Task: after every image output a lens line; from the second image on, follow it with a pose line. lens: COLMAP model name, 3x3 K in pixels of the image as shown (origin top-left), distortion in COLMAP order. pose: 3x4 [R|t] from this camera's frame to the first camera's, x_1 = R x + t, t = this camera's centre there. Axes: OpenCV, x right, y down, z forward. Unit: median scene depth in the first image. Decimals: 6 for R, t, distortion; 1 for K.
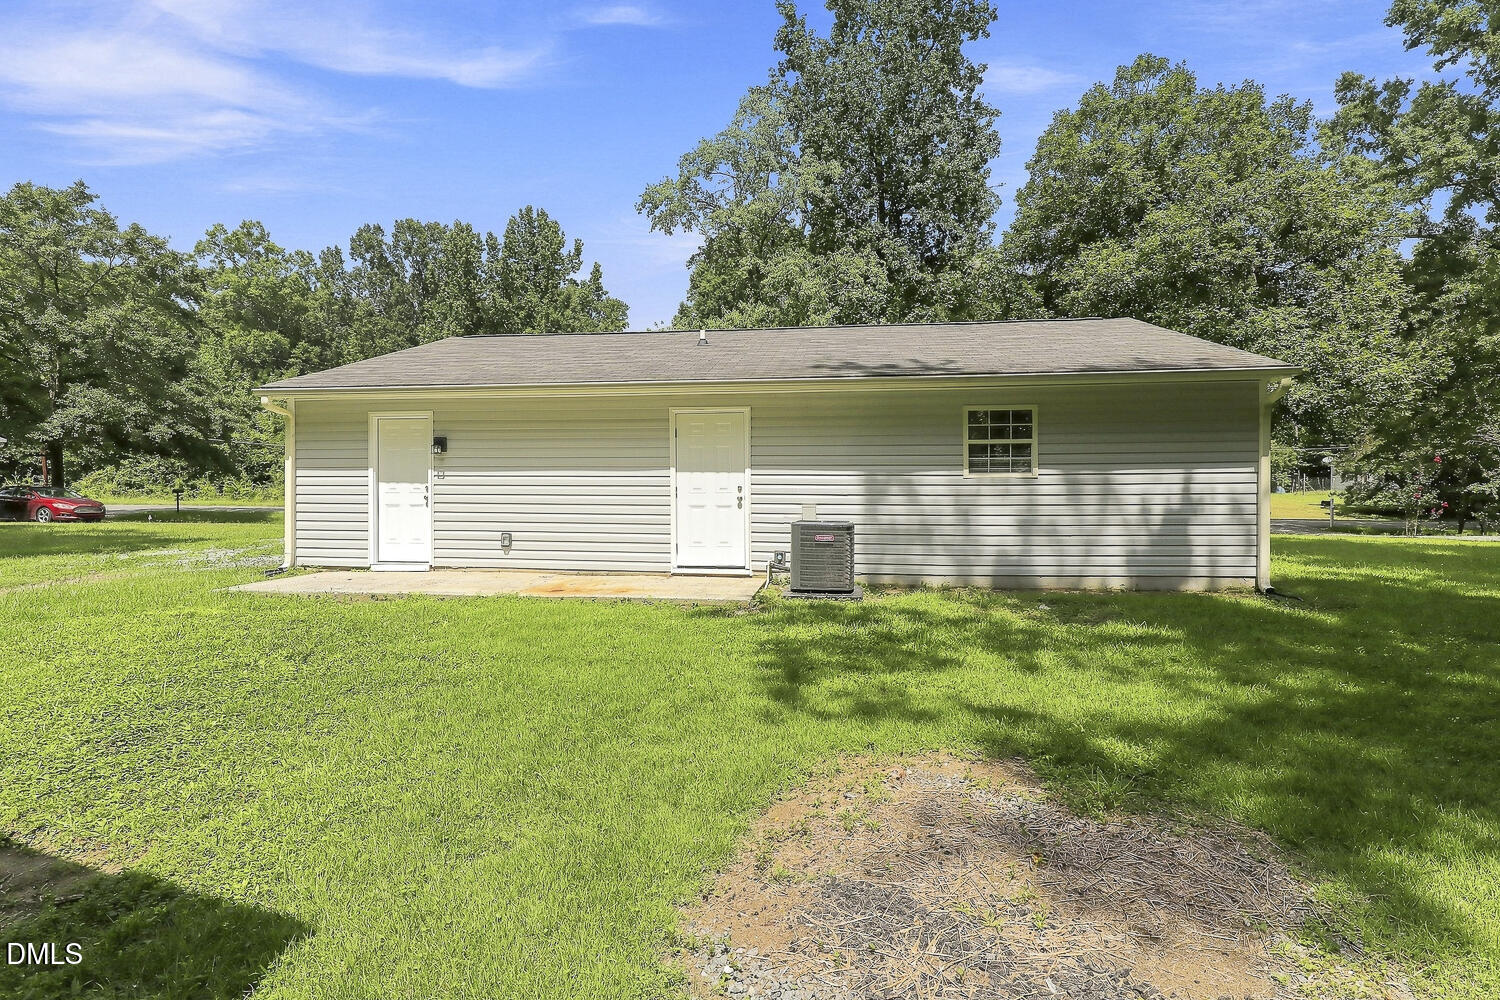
lens RADIAL K [[725.3, 0, 750.3], [0, 725.3, 496.5], [0, 0, 1]] dist [0.000424, -0.000175]
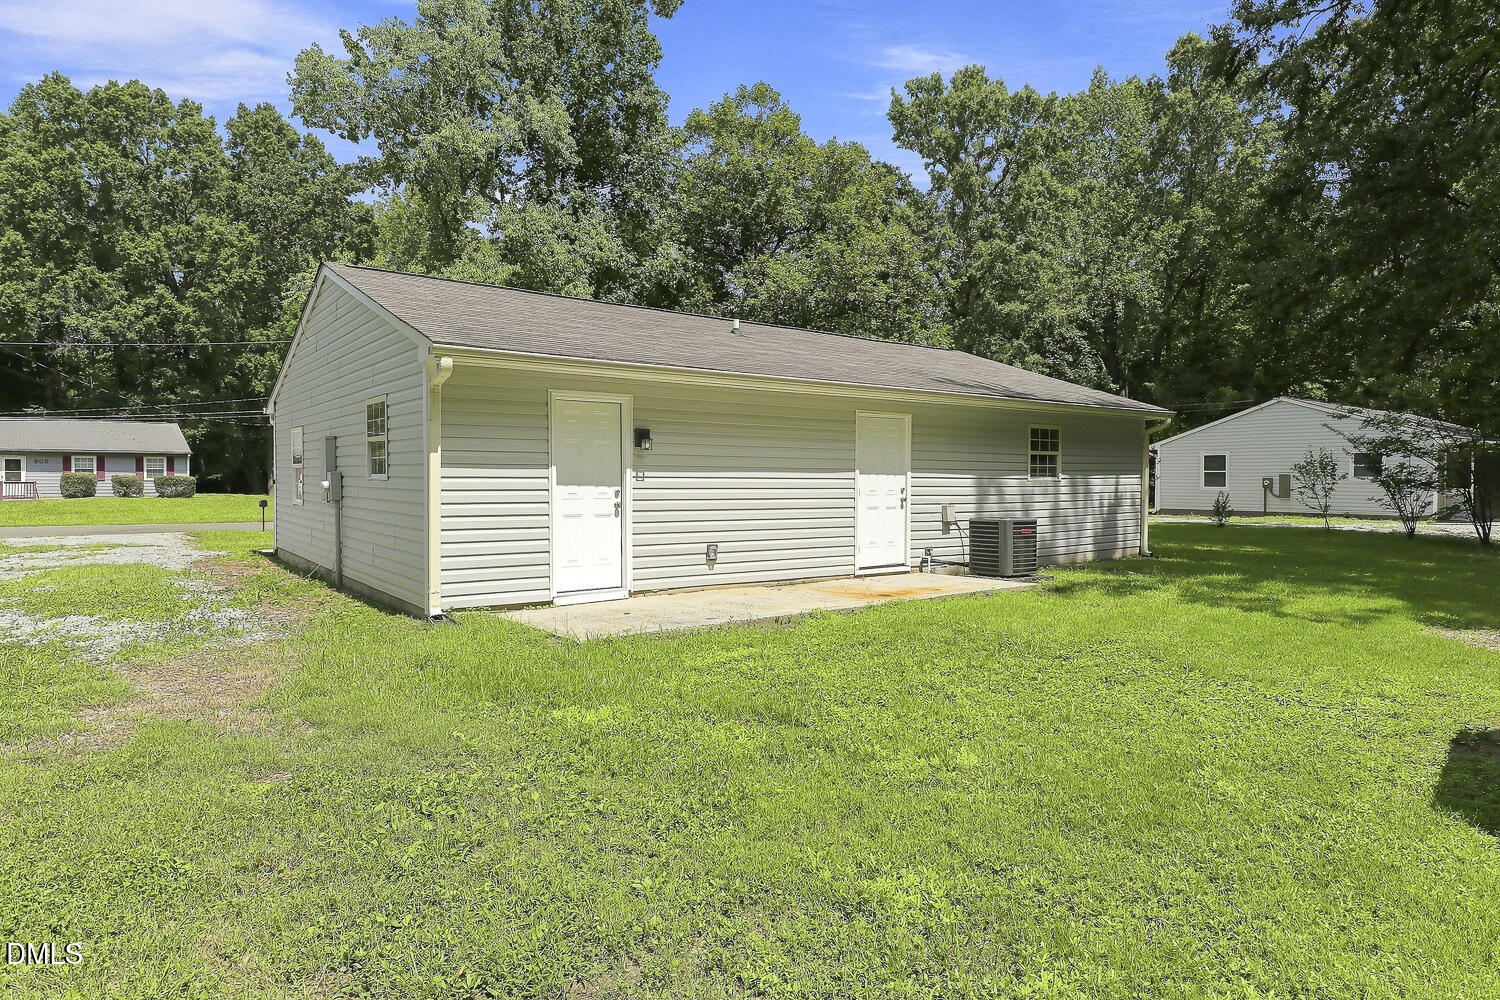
lens RADIAL K [[876.9, 0, 750.5], [0, 876.9, 494.7], [0, 0, 1]] dist [-0.001071, 0.000014]
pose [[0.707216, -0.010801, 0.706915, -1.070818], [0.010061, 0.999936, 0.005213, -0.013509], [-0.706926, 0.003426, 0.707279, 0.246055]]
